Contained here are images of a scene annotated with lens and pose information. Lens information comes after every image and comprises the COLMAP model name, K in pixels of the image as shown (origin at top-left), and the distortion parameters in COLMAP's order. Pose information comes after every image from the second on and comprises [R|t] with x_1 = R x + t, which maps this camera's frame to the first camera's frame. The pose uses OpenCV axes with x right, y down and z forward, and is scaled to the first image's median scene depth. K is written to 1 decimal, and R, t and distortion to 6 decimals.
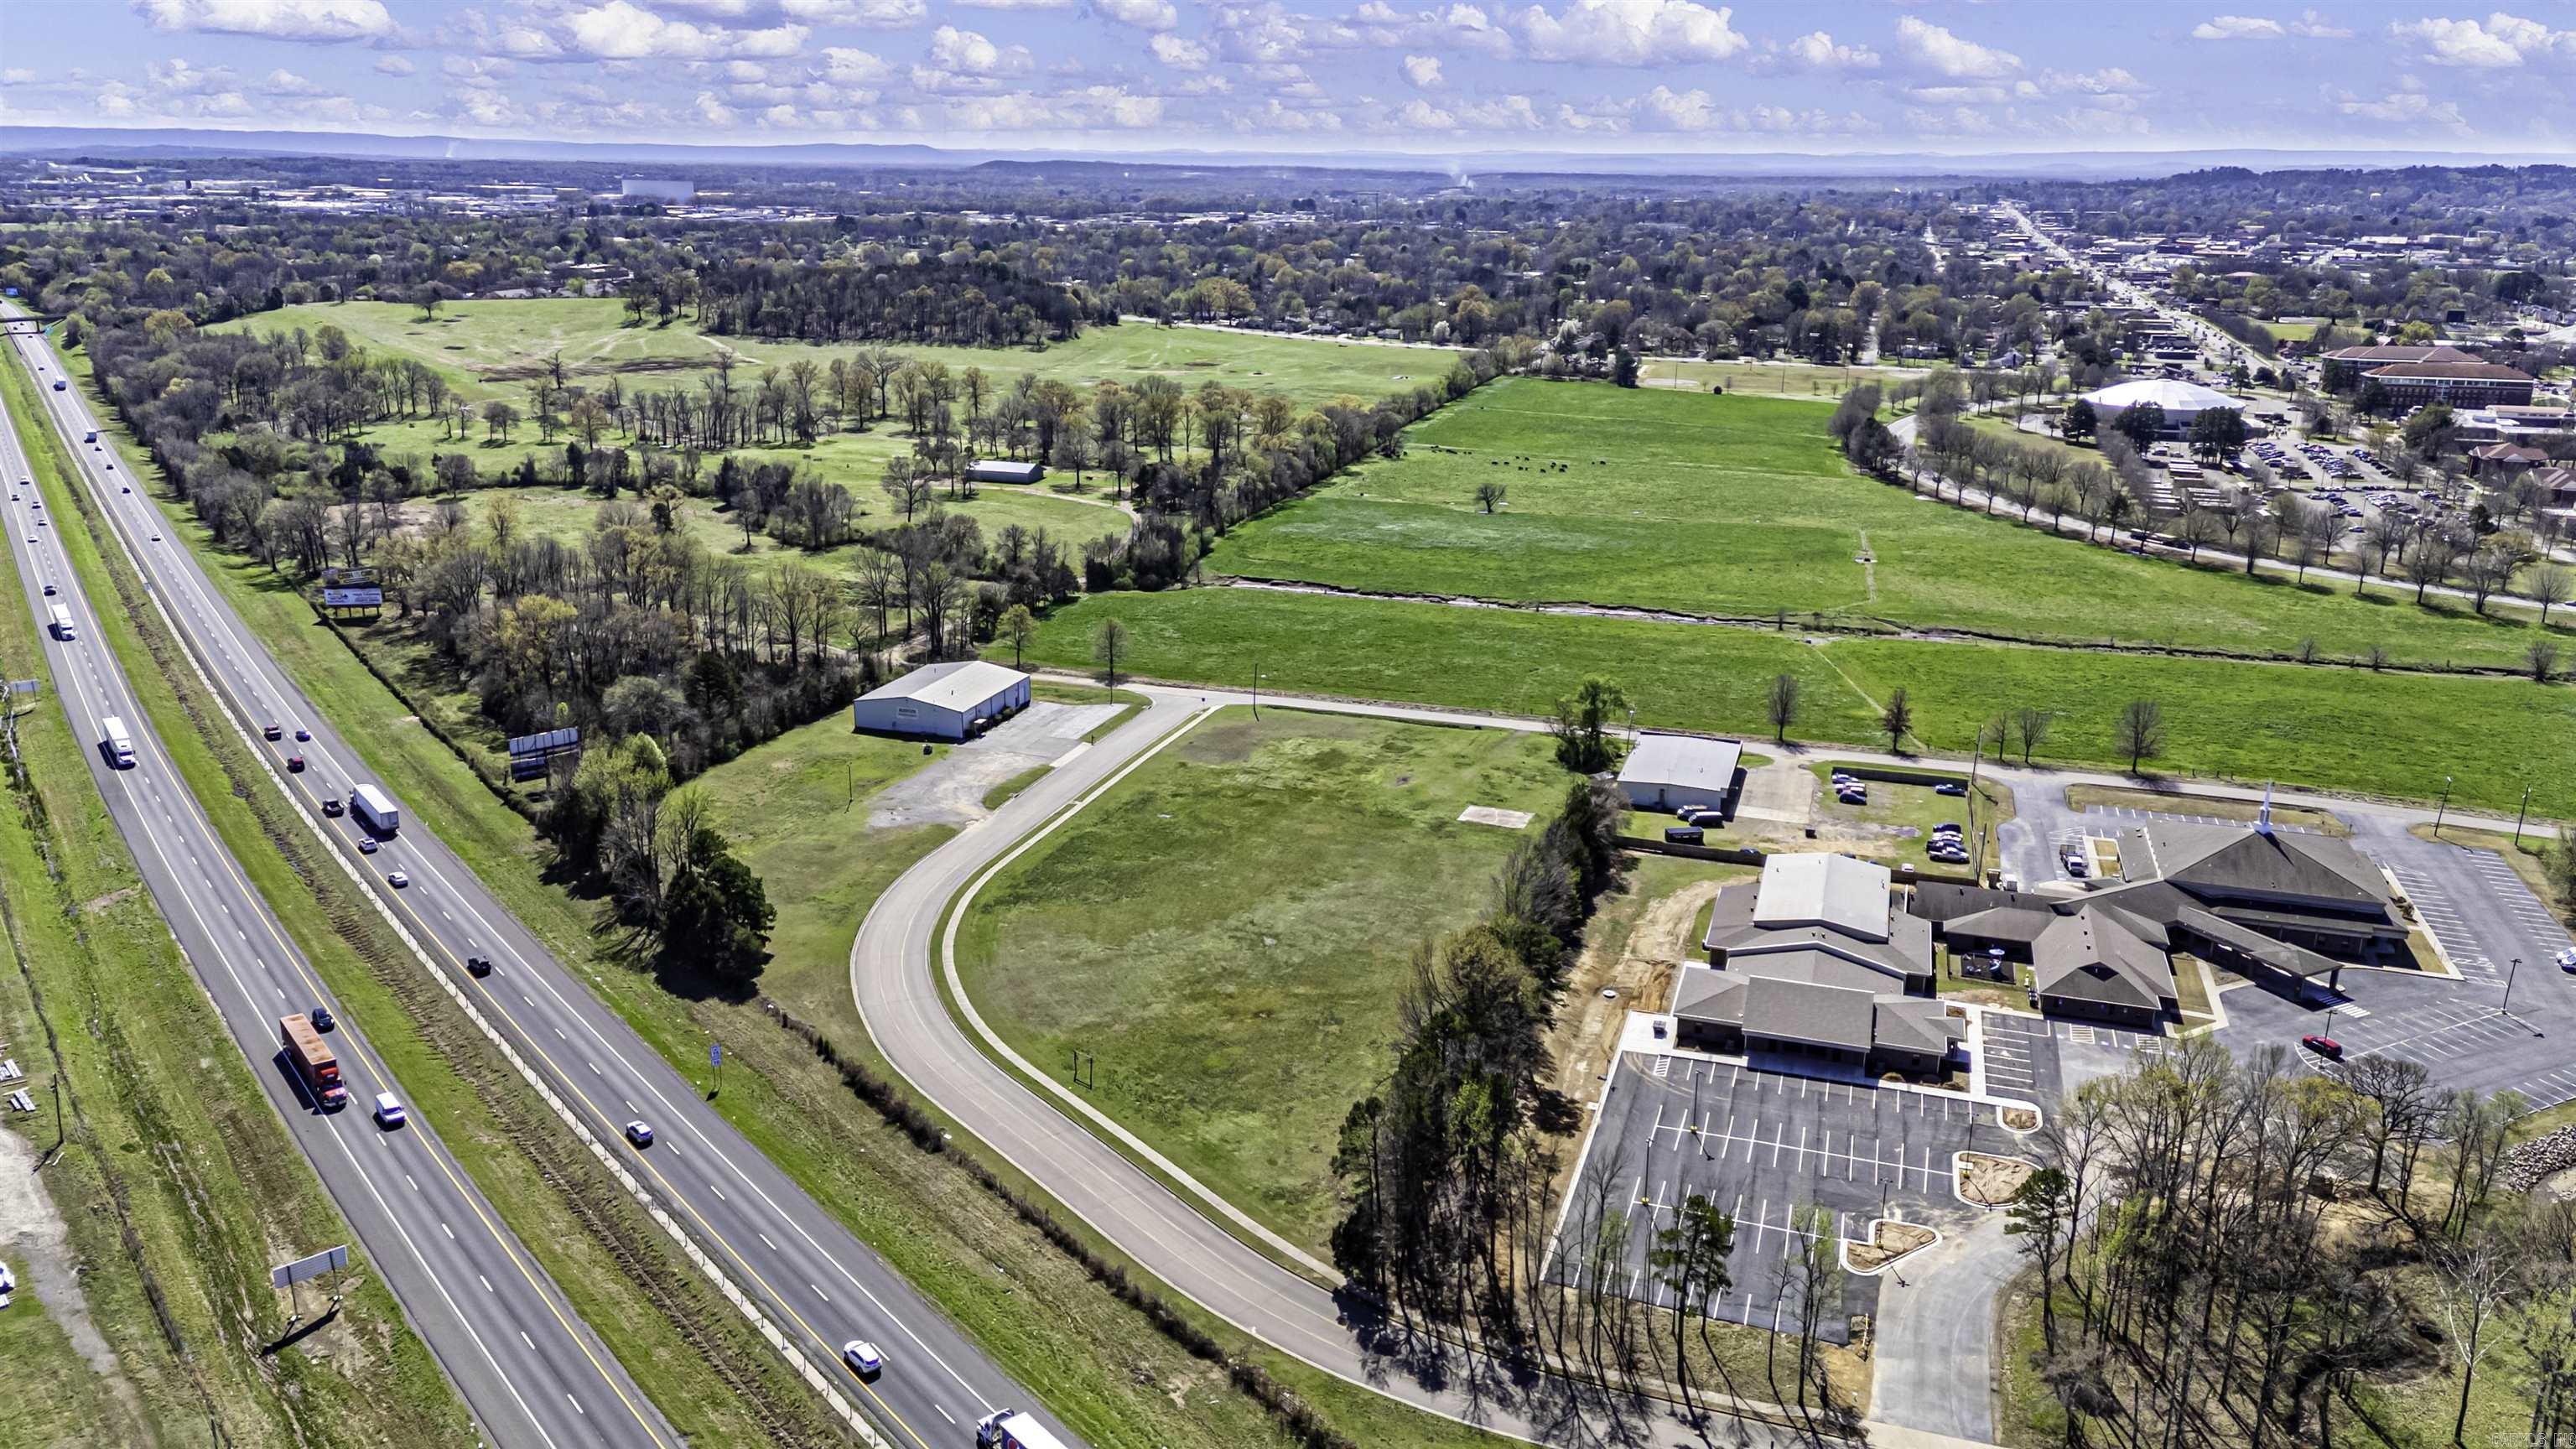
lens RADIAL K [[1846.4, 0, 1291.9], [0, 1846.4, 804.5], [0, 0, 1]] dist [0.101669, -0.115643]
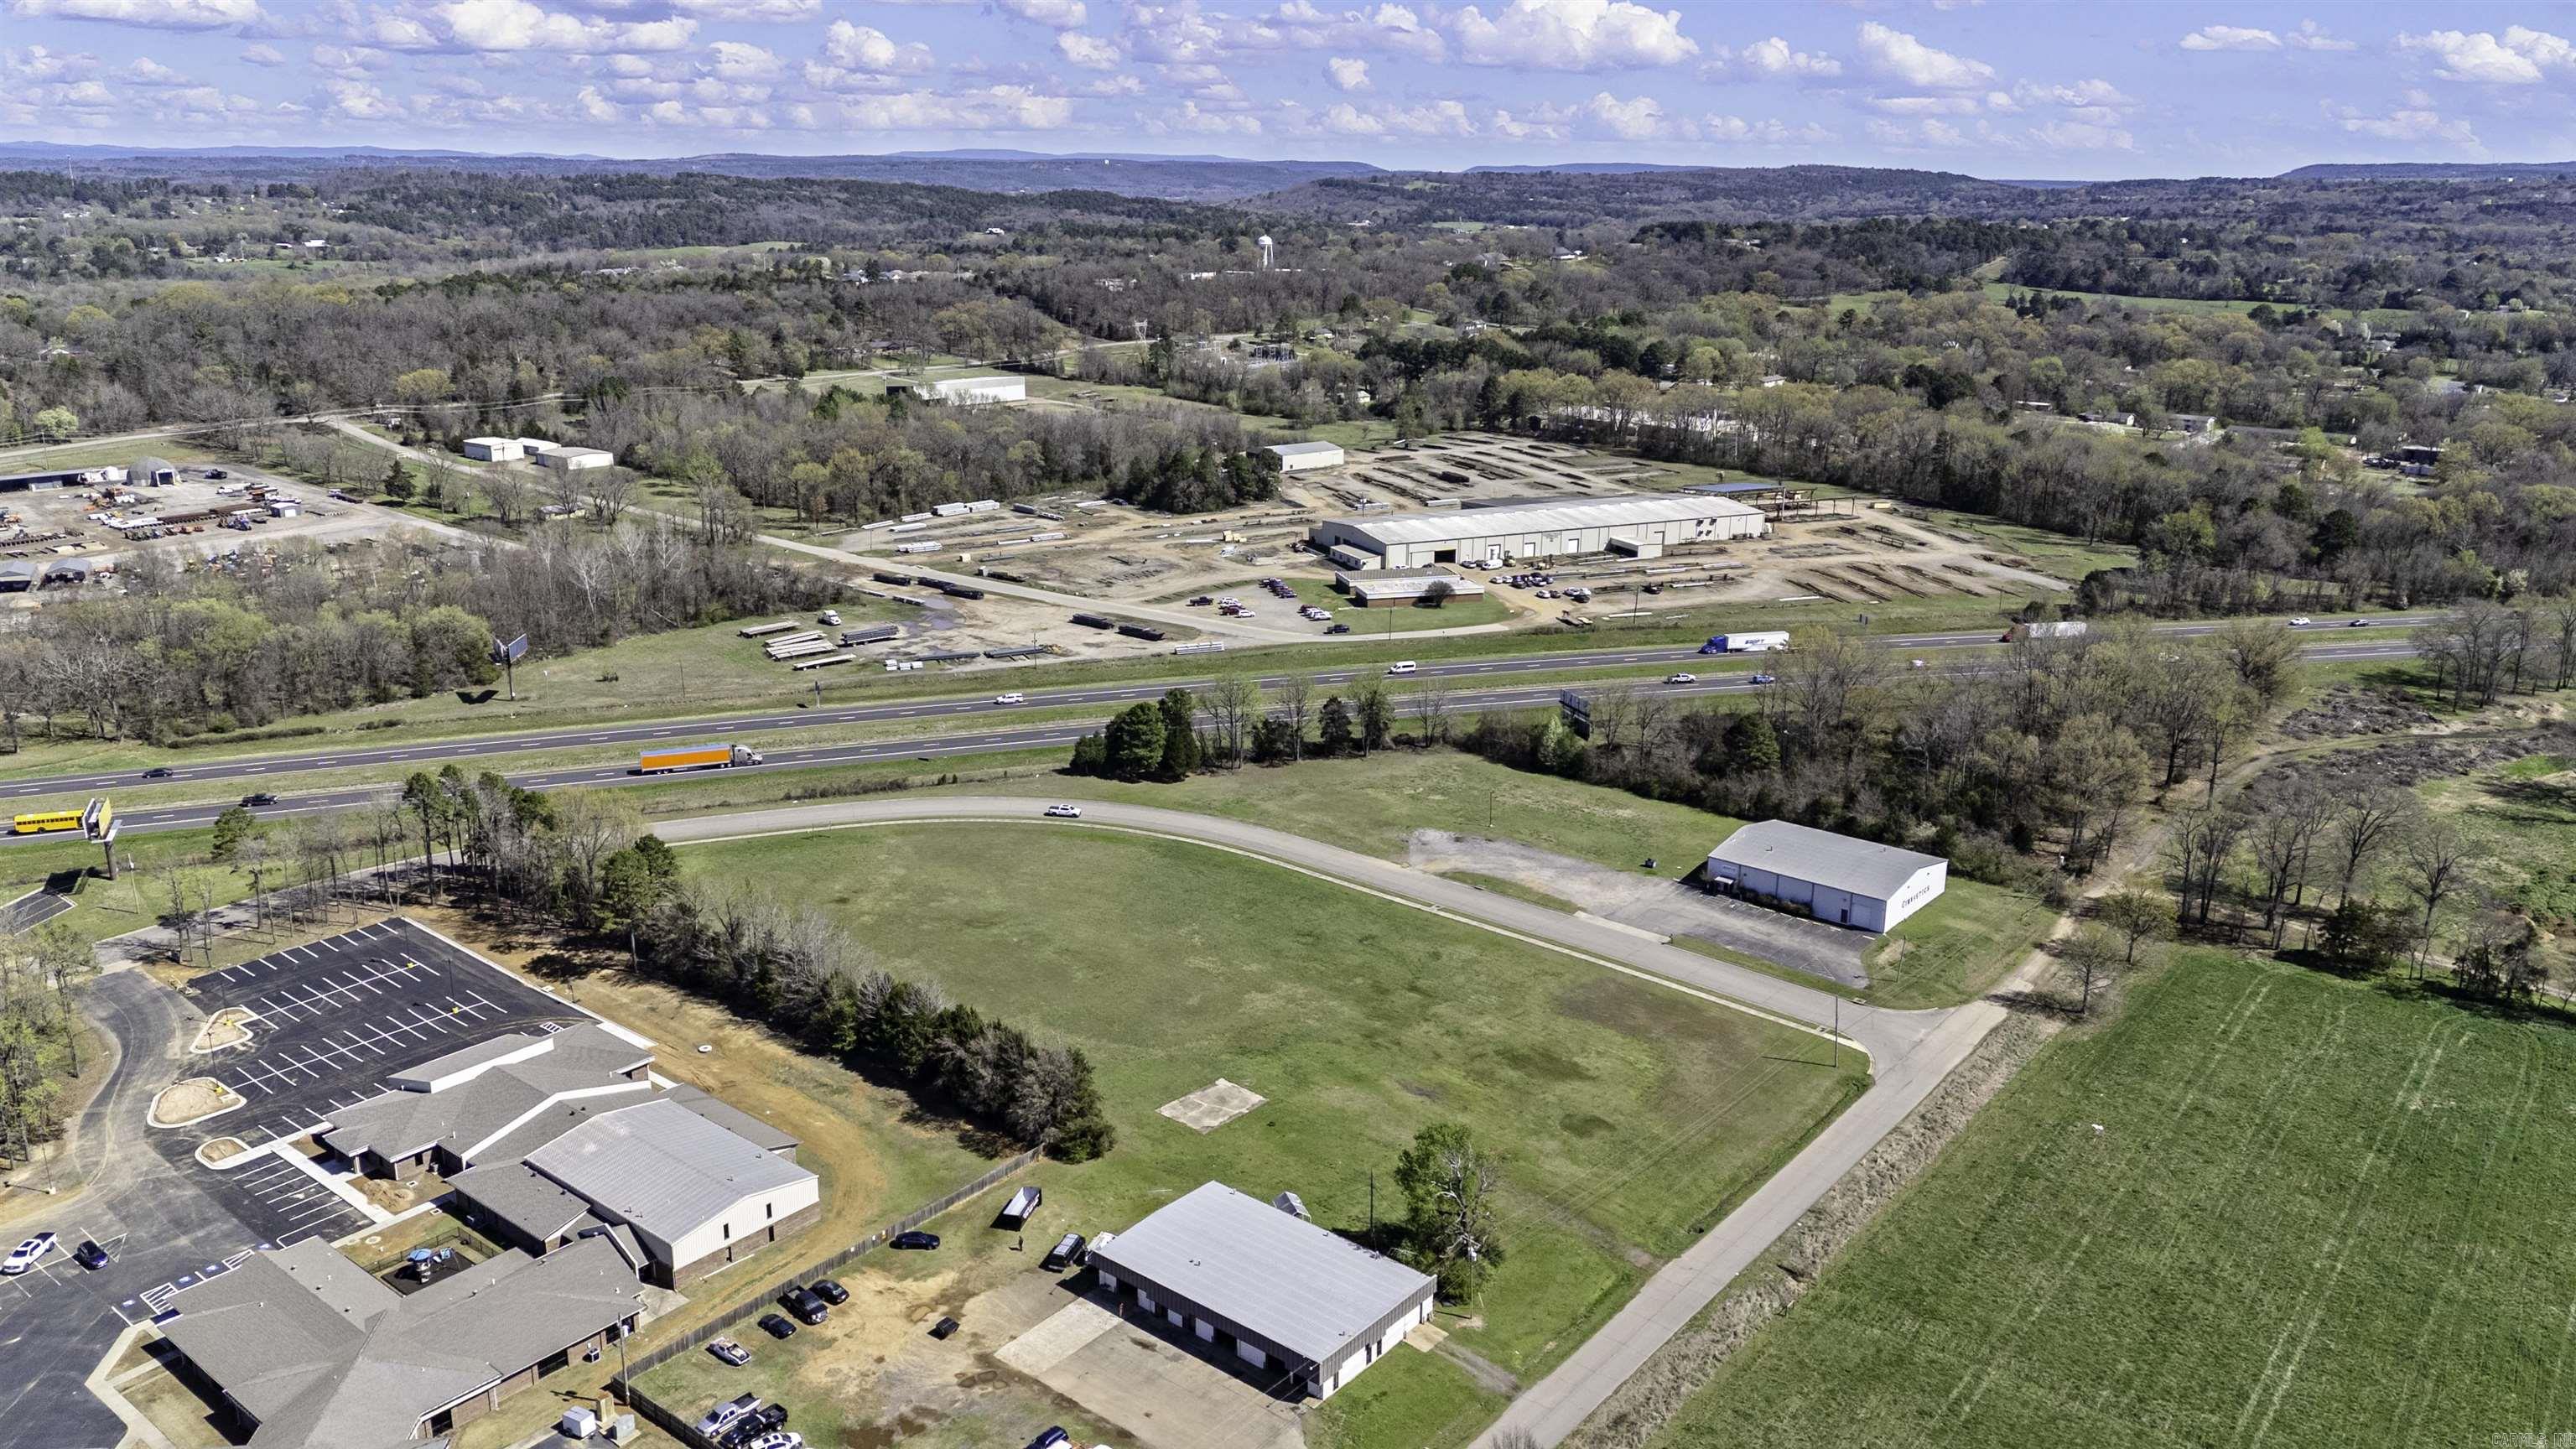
lens RADIAL K [[1846.4, 0, 1291.9], [0, 1846.4, 804.5], [0, 0, 1]] dist [0.101669, -0.115643]
pose [[-0.369276, 0.287242, -0.883814, 0.721738], [-0.313535, 0.856764, 0.409452, -0.409058], [0.874832, 0.428307, -0.226322, 1.176799]]
